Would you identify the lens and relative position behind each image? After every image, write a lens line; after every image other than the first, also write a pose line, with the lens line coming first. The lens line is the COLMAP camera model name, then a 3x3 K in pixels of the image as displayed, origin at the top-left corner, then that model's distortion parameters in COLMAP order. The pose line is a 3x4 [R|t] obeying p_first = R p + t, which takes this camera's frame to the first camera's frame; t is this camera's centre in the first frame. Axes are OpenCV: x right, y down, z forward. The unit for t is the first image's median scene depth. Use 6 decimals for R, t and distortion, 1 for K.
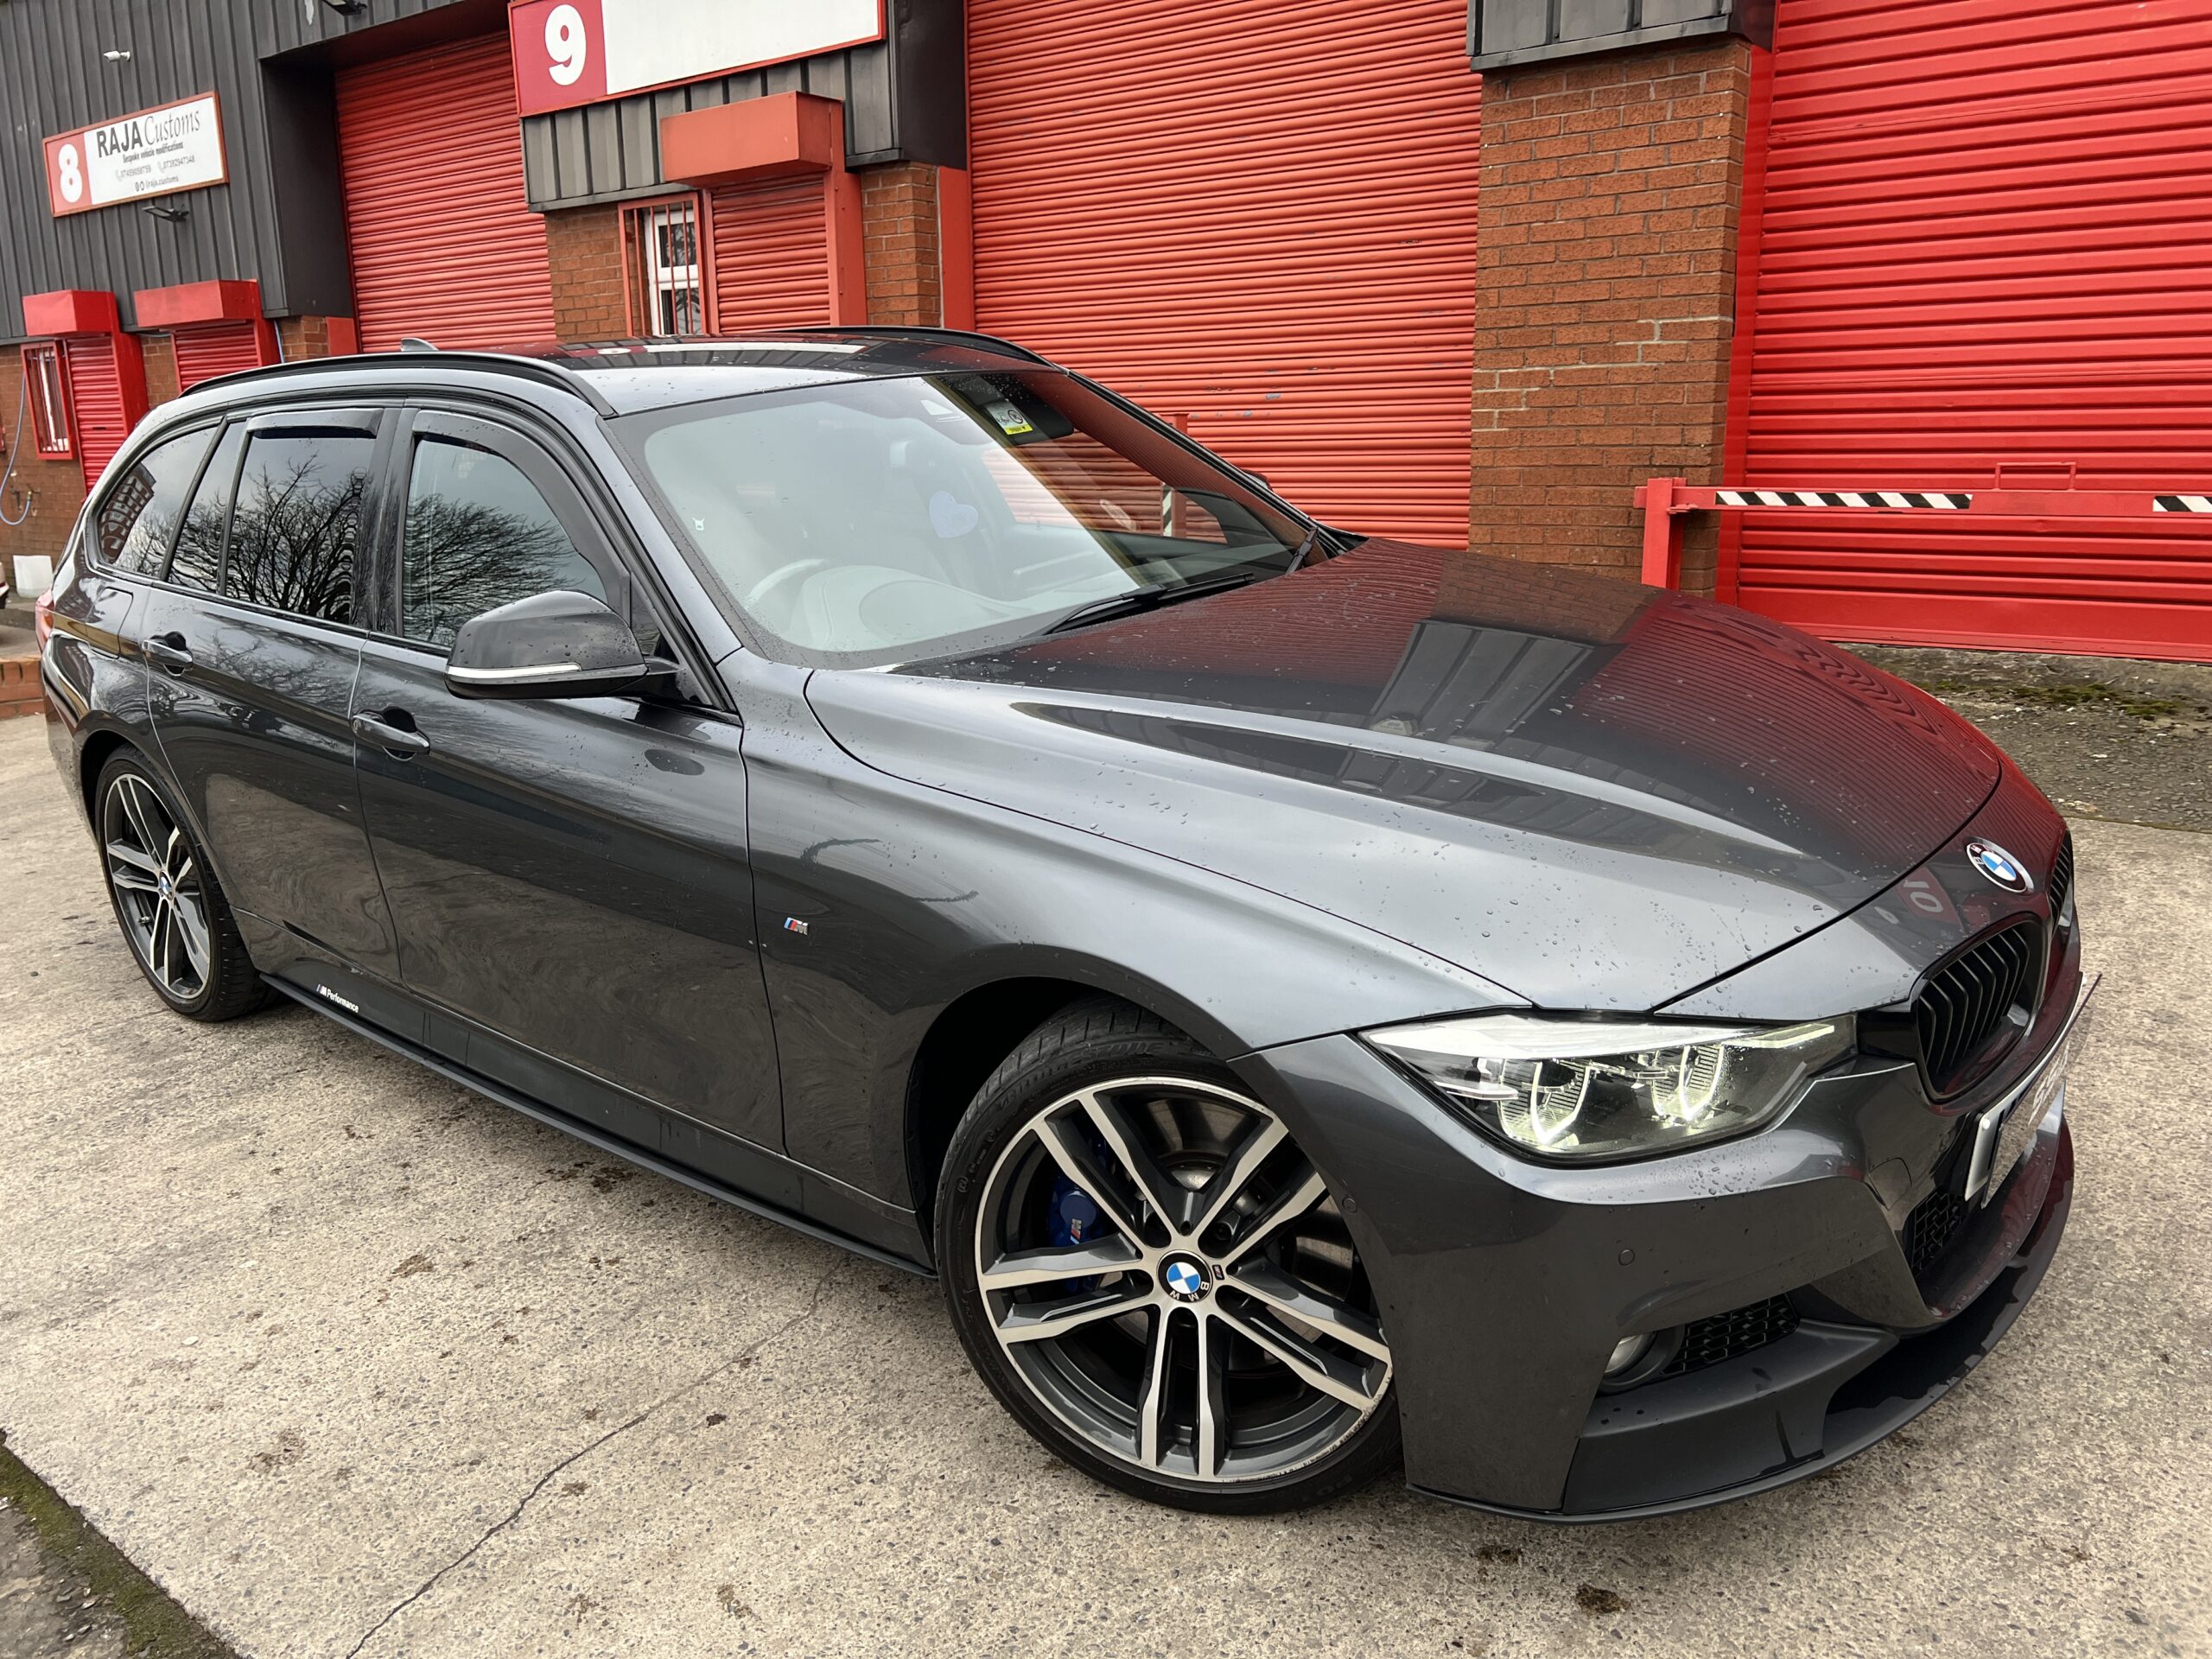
lens RADIAL K [[1671.3, 0, 1108.8], [0, 1671.3, 819.5], [0, 0, 1]] dist [0.038585, -0.046178]
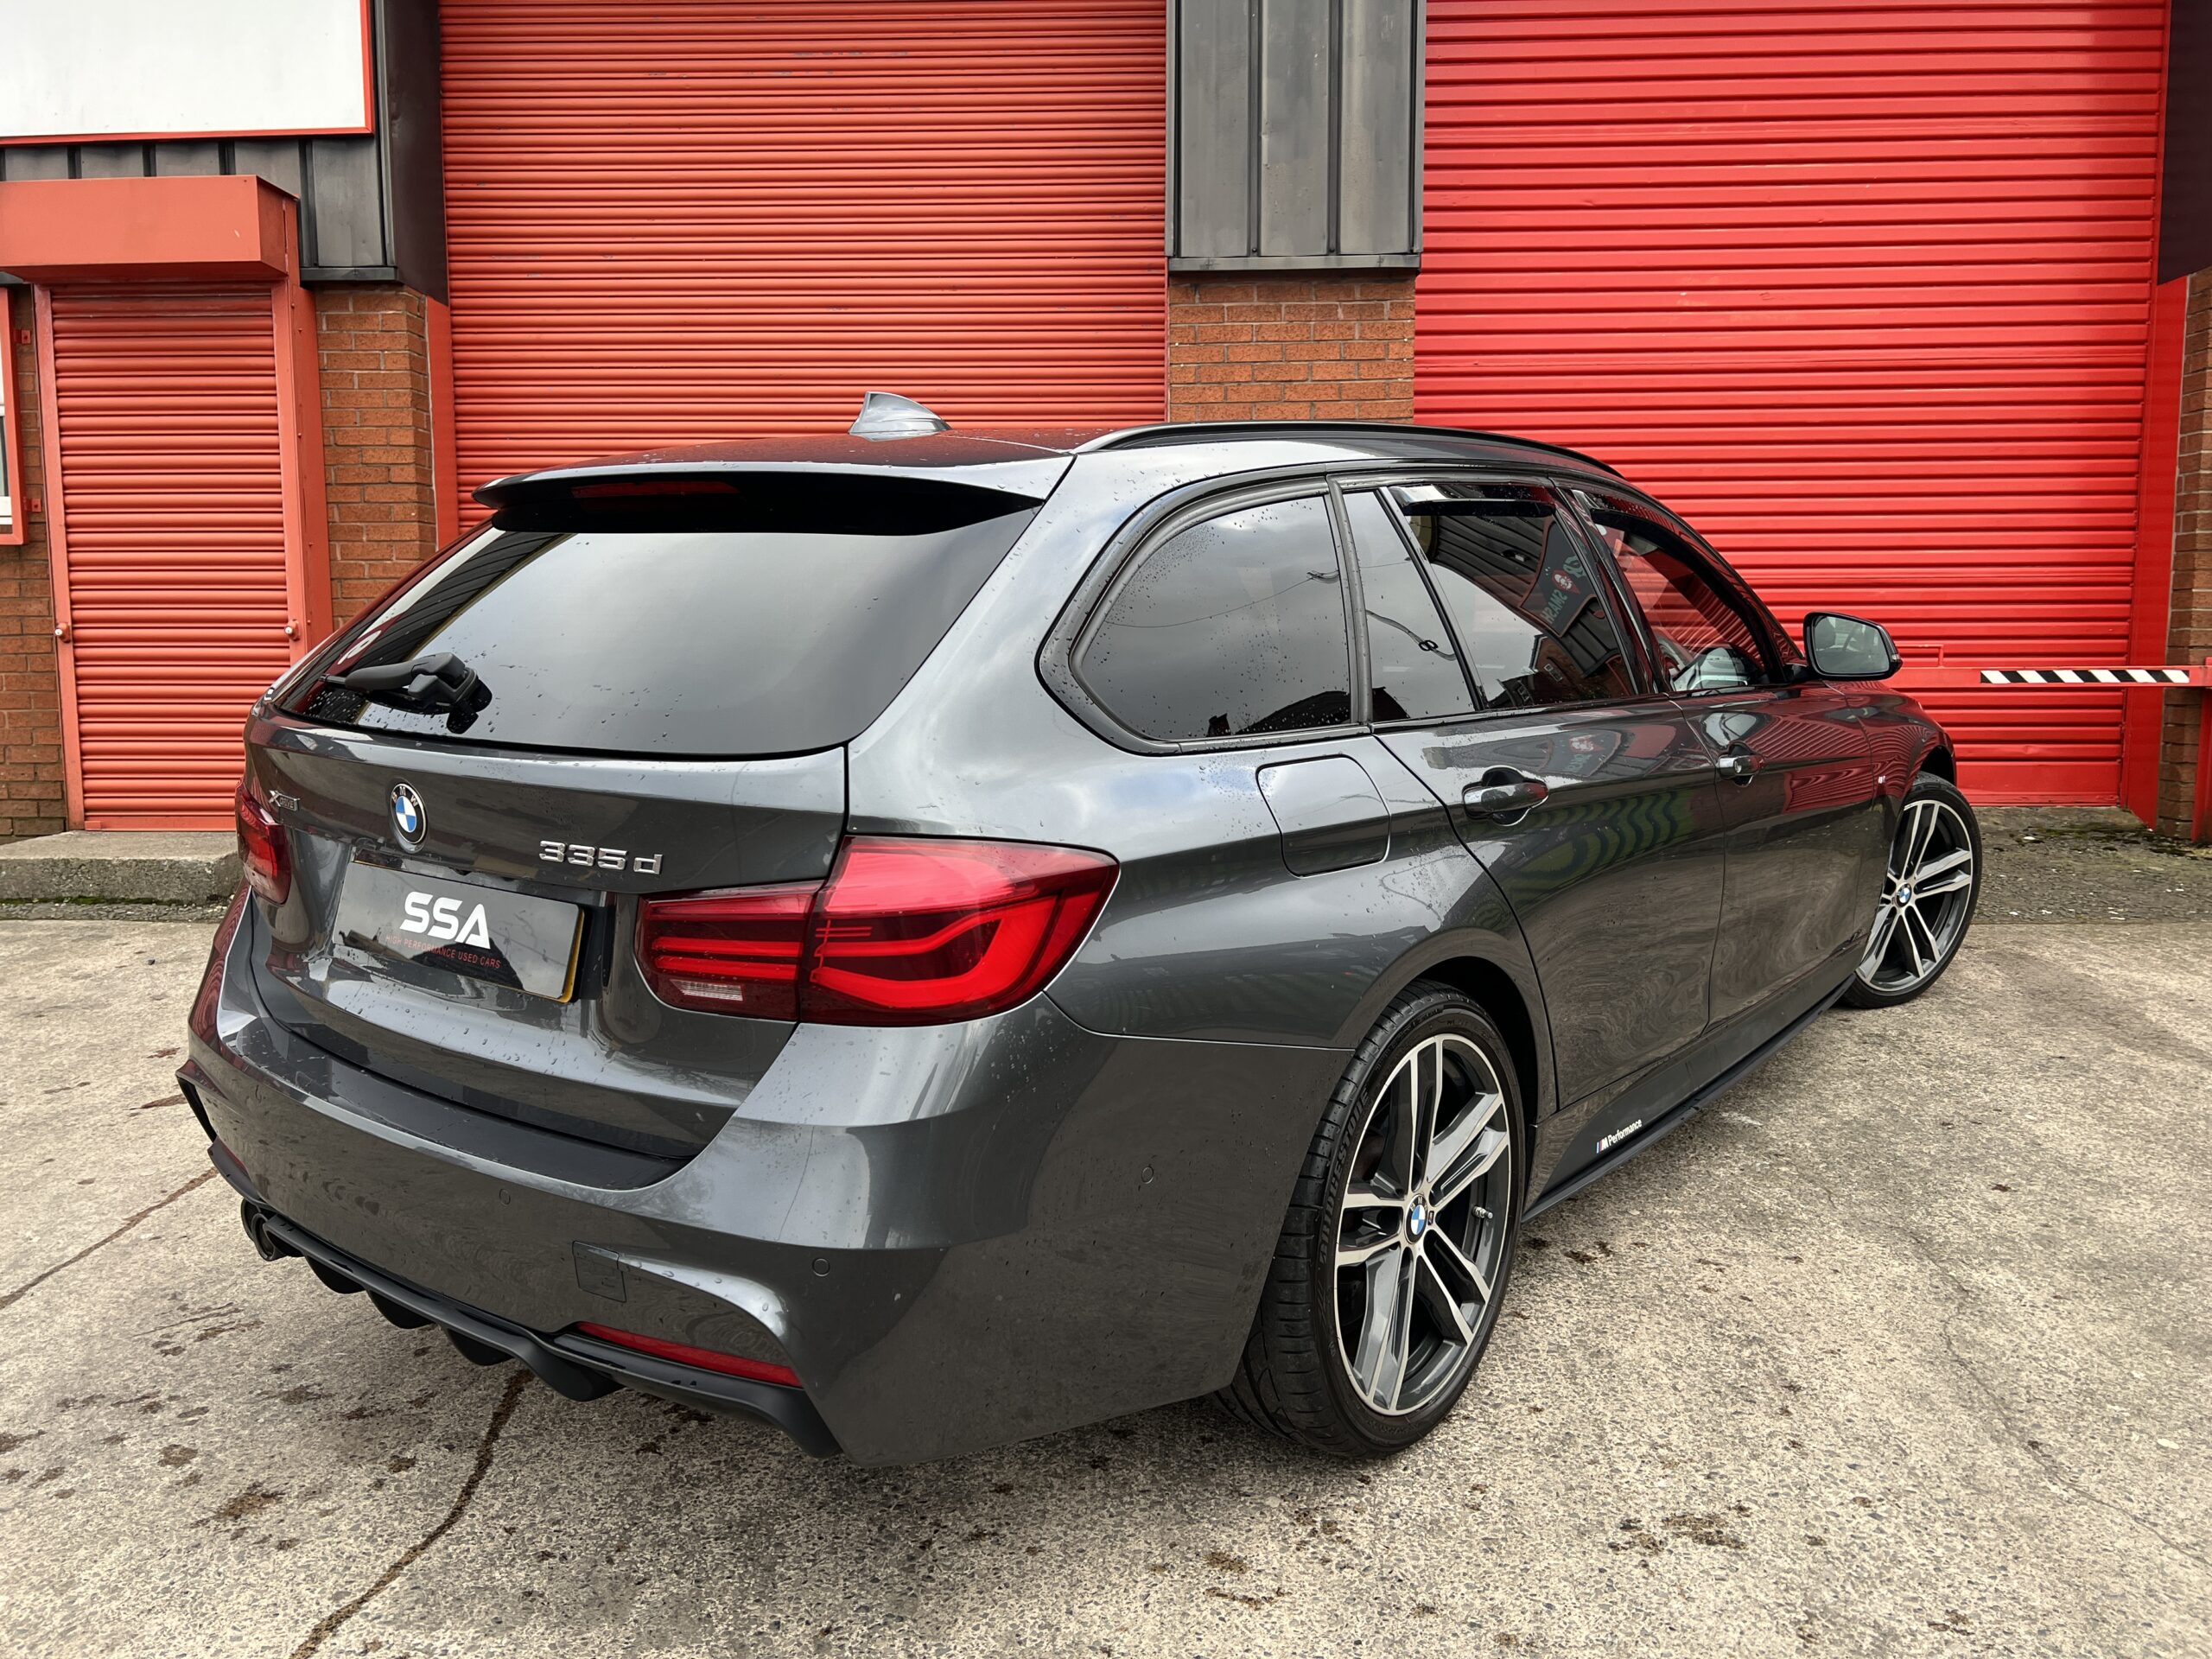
lens RADIAL K [[1671.3, 0, 1101.8], [0, 1671.3, 839.4], [0, 0, 1]] dist [0.038585, -0.046178]
pose [[0.809418, -0.053065, 0.584830, -0.438712], [0.126030, 0.988400, -0.084745, -0.023202], [-0.573549, 0.142300, 0.806717, 0.254594]]
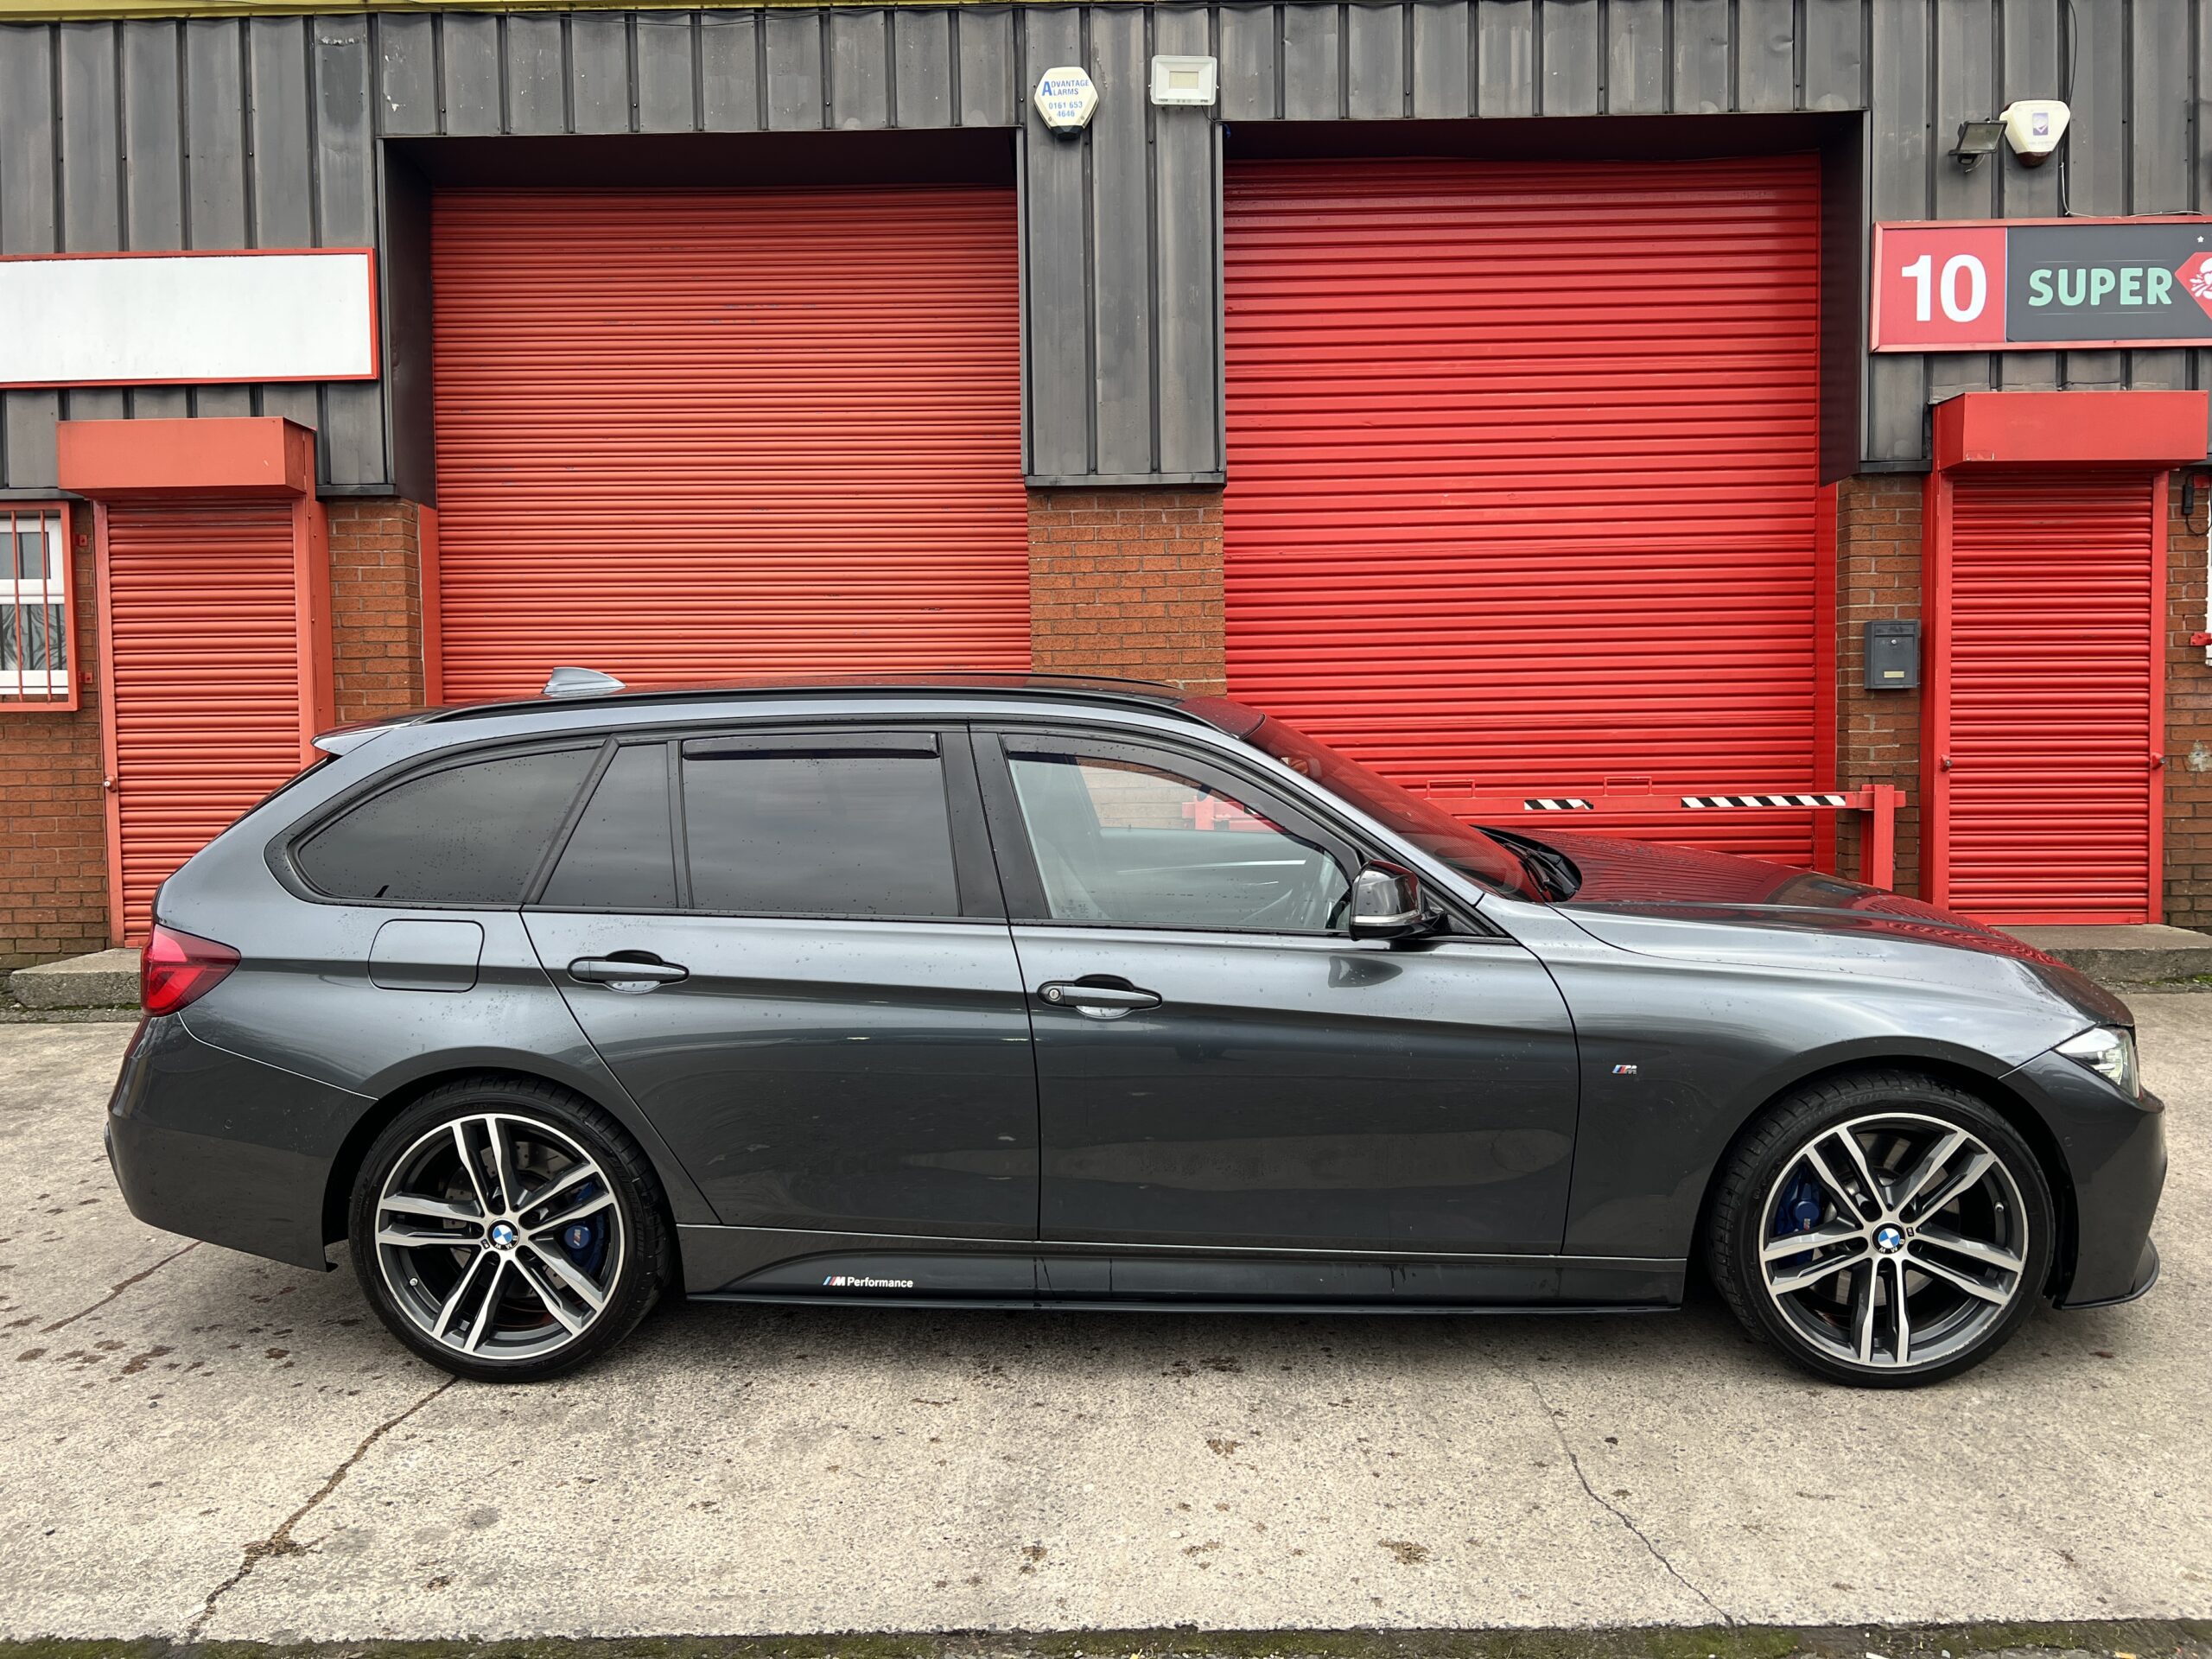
lens RADIAL K [[1671.3, 0, 1119.8], [0, 1671.3, 833.8], [0, 0, 1]] dist [0.038585, -0.046178]
pose [[0.792235, -0.027033, 0.609617, -0.514576], [0.141817, 0.979821, -0.140851, 0.001627], [-0.593508, 0.198041, 0.780082, 0.022273]]
